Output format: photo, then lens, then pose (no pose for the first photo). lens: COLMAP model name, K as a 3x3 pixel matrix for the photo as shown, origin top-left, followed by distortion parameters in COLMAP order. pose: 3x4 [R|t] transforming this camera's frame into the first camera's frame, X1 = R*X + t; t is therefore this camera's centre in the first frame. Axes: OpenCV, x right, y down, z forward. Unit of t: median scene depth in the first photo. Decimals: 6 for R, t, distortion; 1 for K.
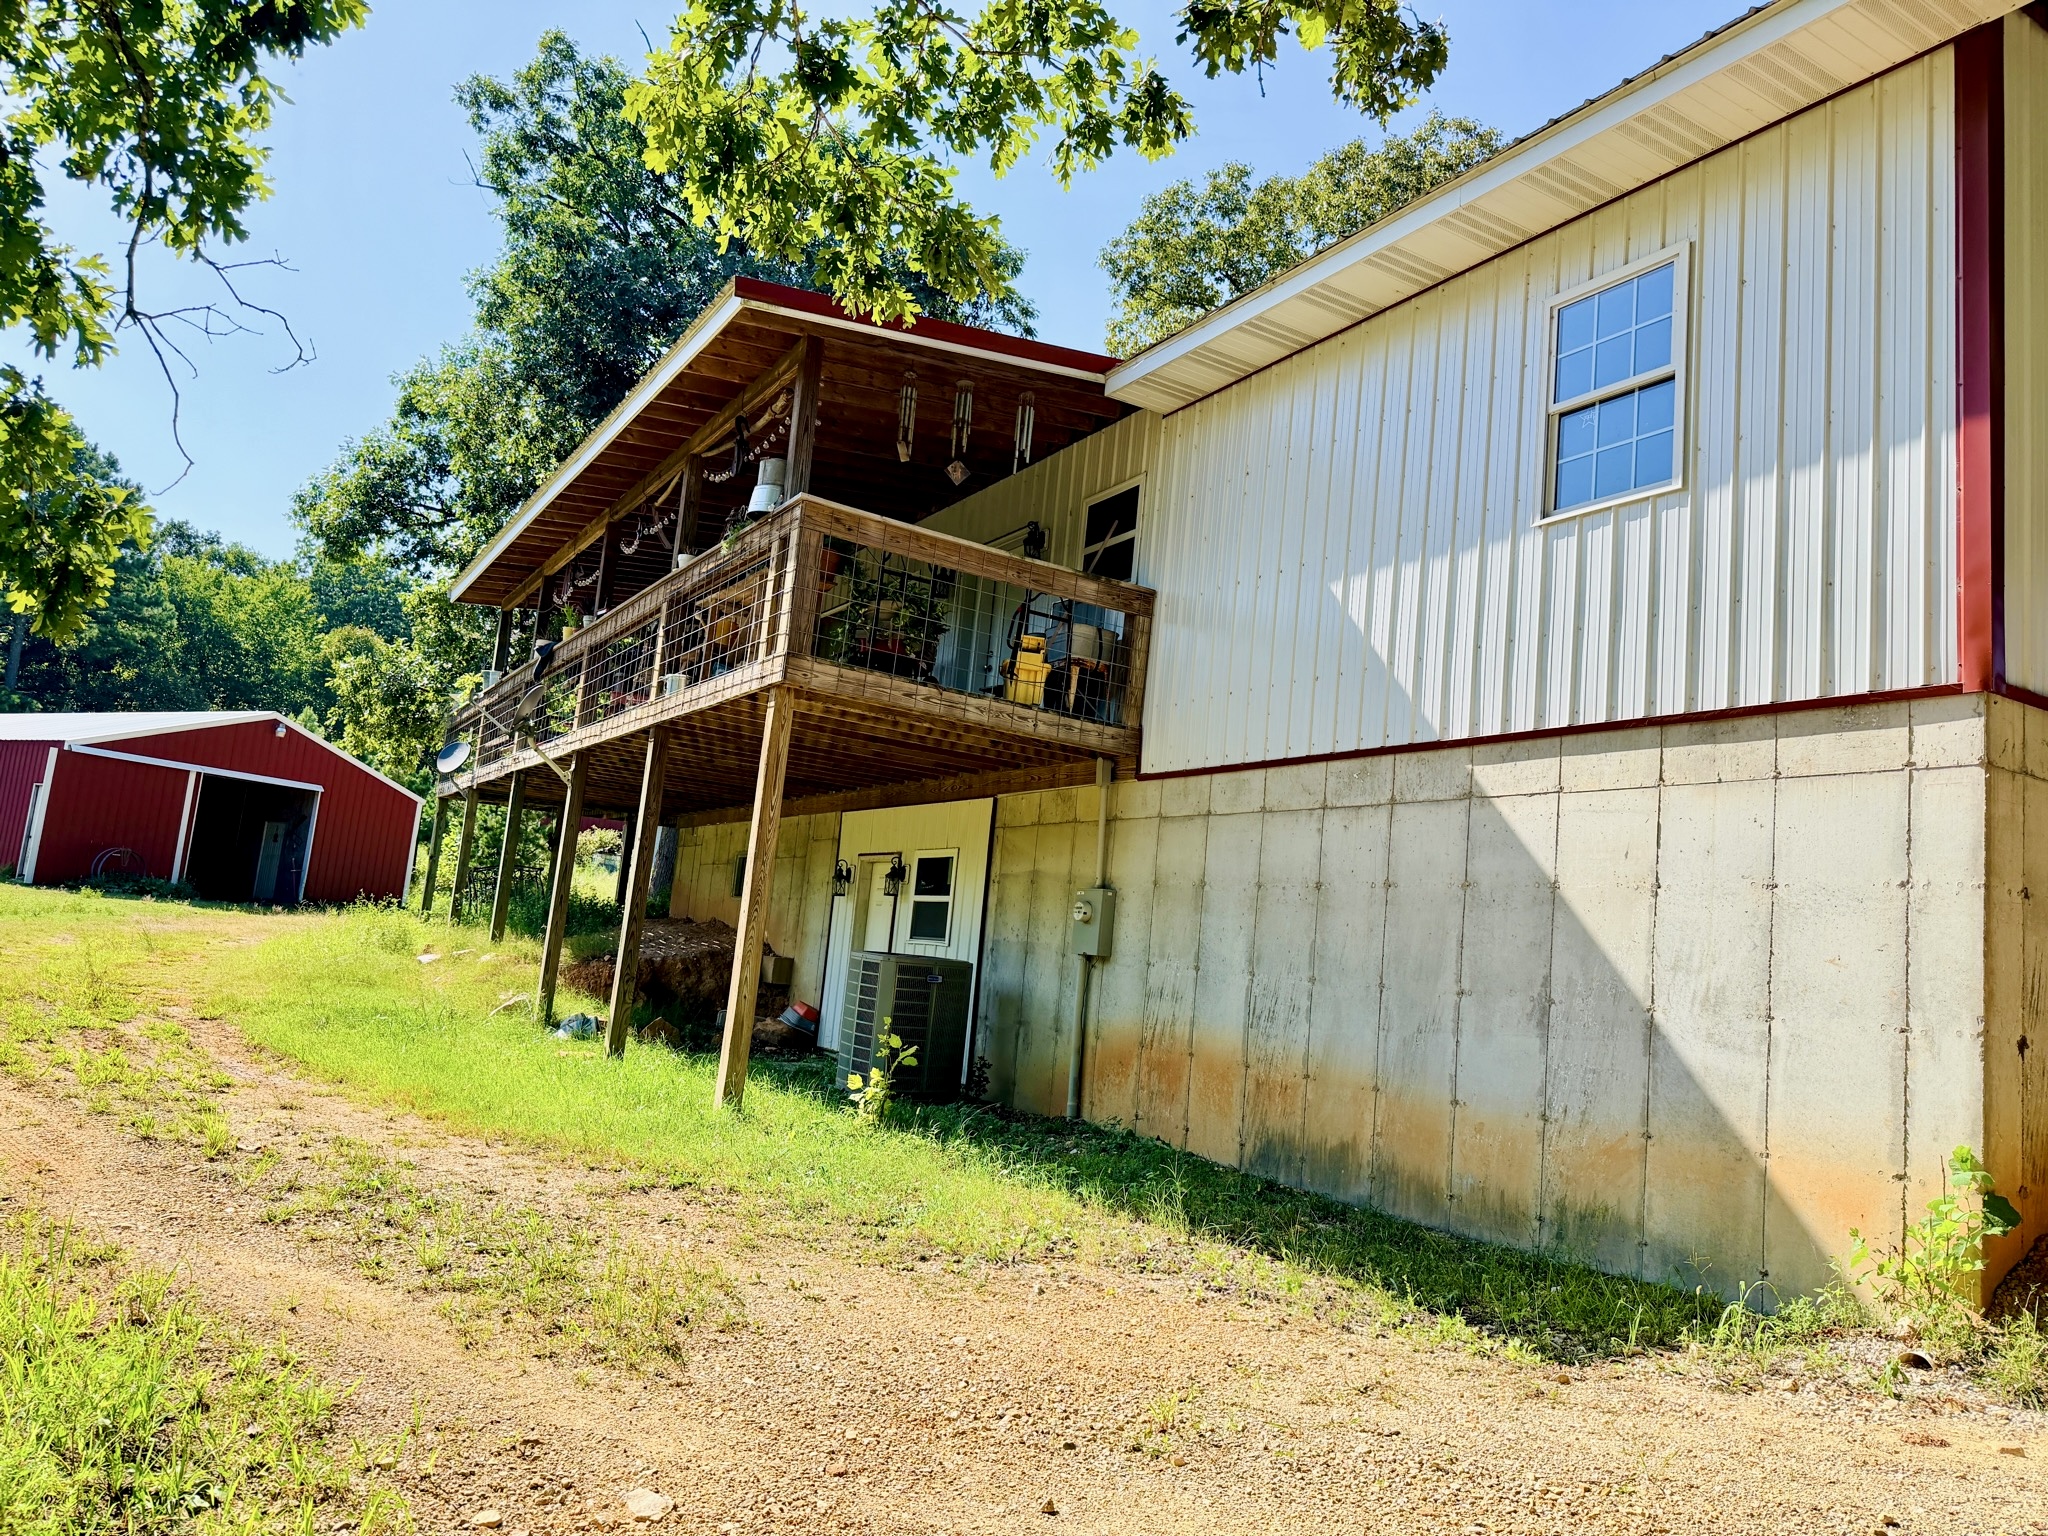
lens RADIAL K [[1439.3, 0, 1024.0], [0, 1439.3, 762.5], [0, 0, 1]] dist [-0.001137, -0.000085]
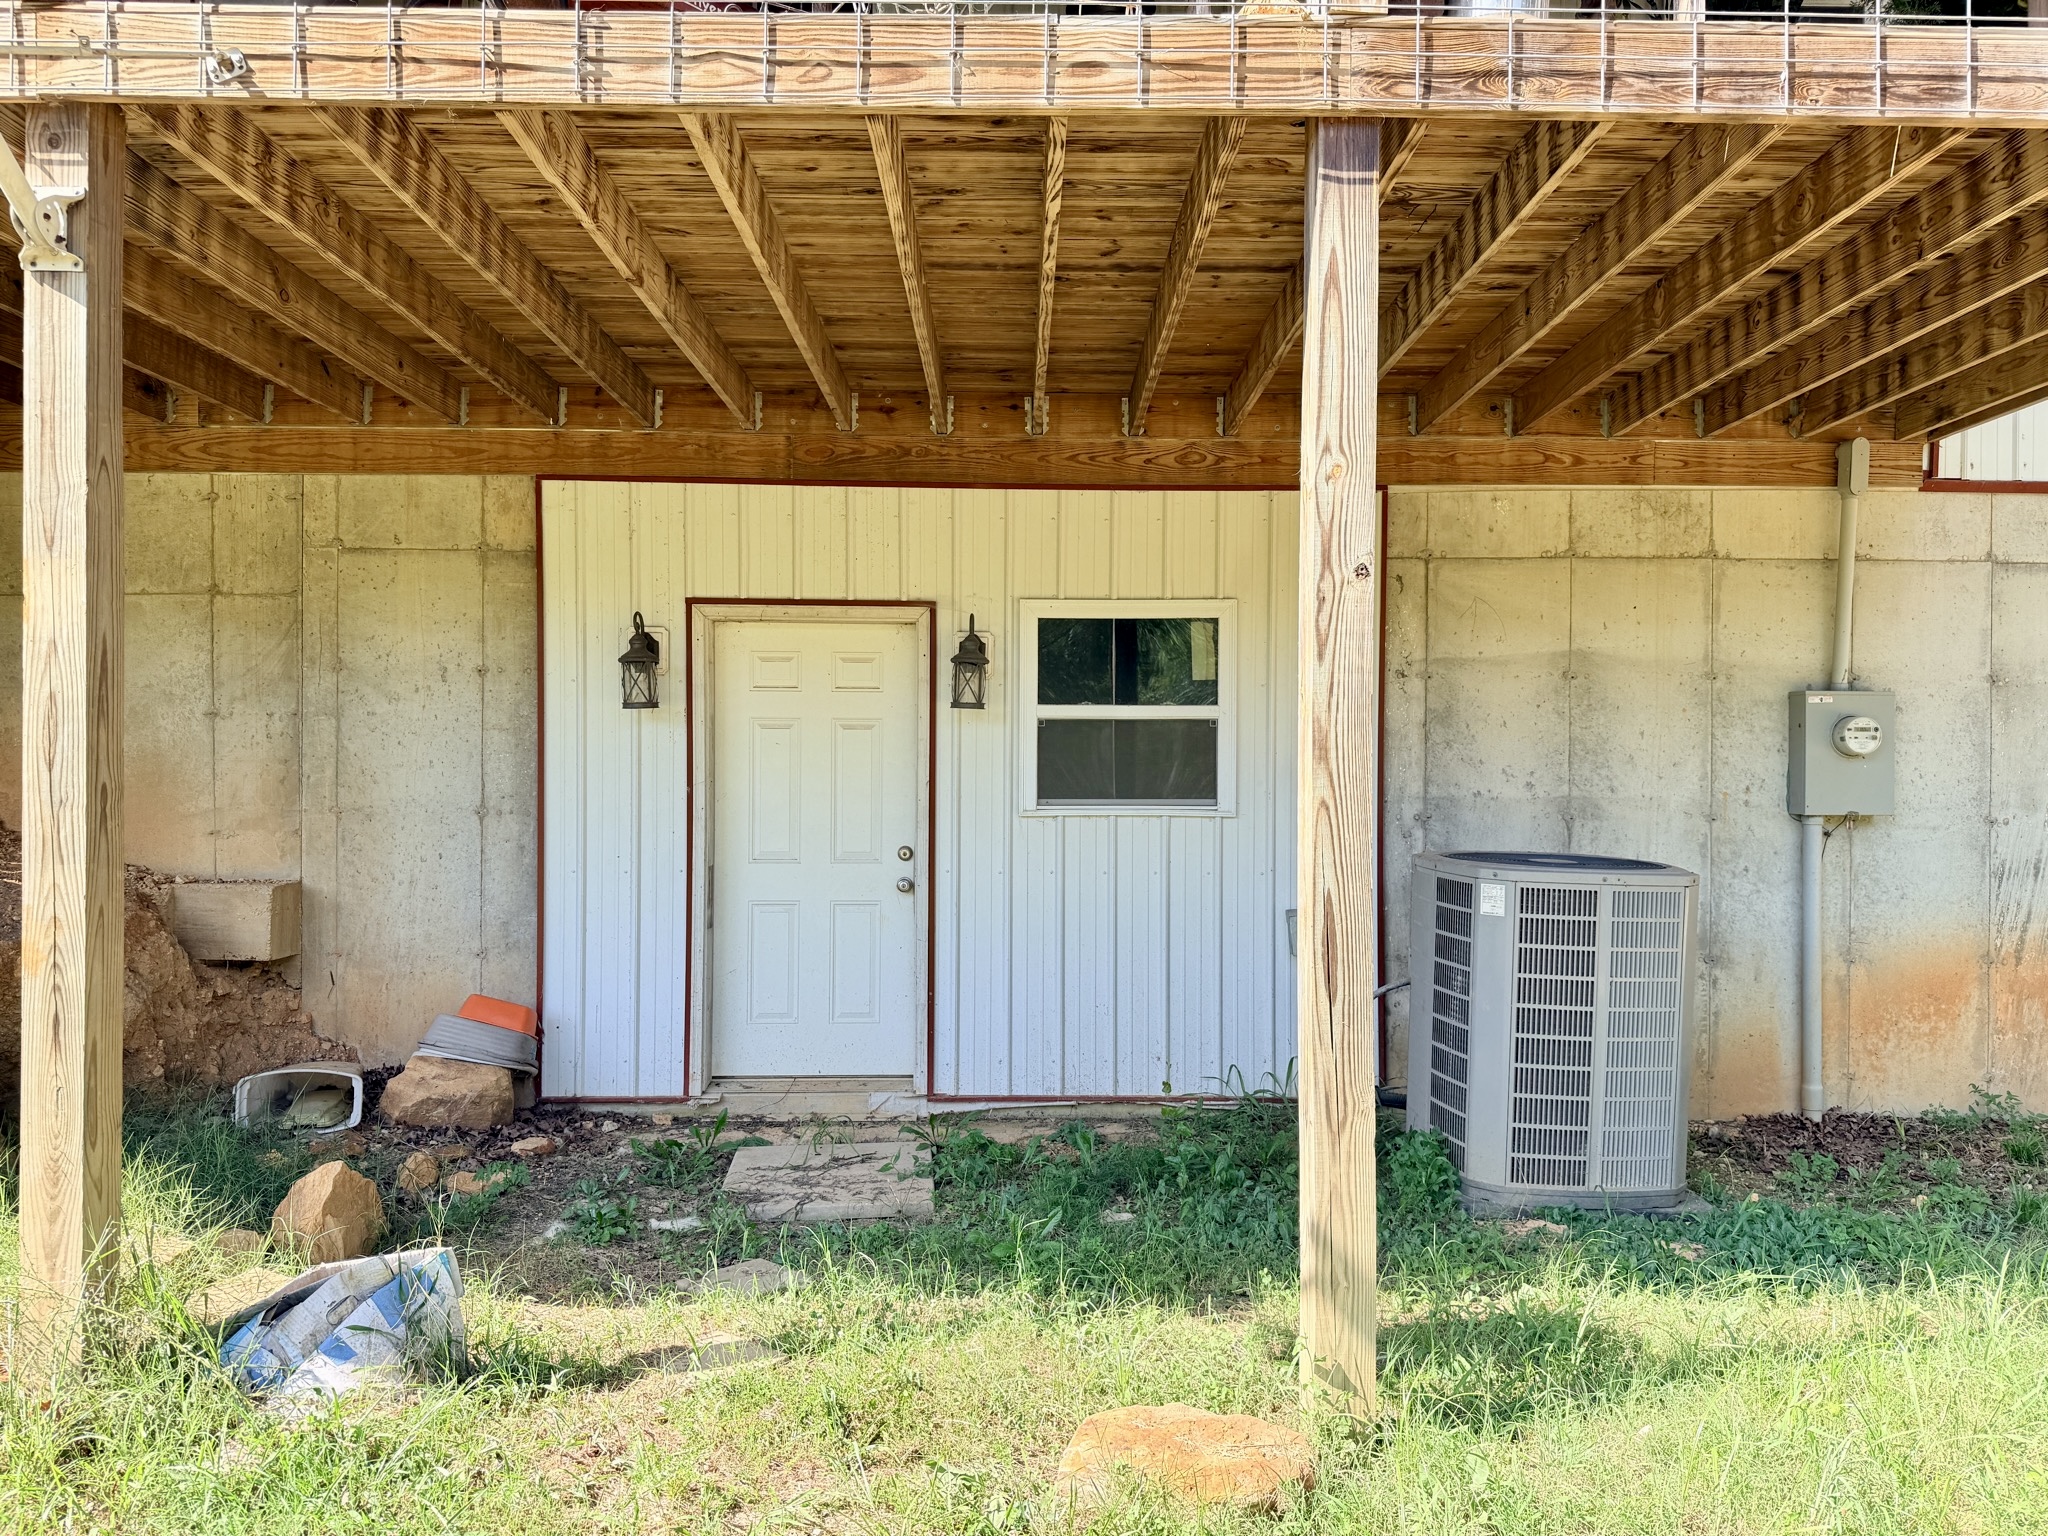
lens RADIAL K [[1258.9, 0, 1027.3], [0, 1258.9, 776.6], [0, 0, 1]] dist [-0.000680, -0.000429]
pose [[0.493643, -0.098641, 0.864052, -0.490564], [-0.076171, 0.984824, 0.155946, 0.067819], [-0.866322, -0.142797, 0.478638, 1.005932]]
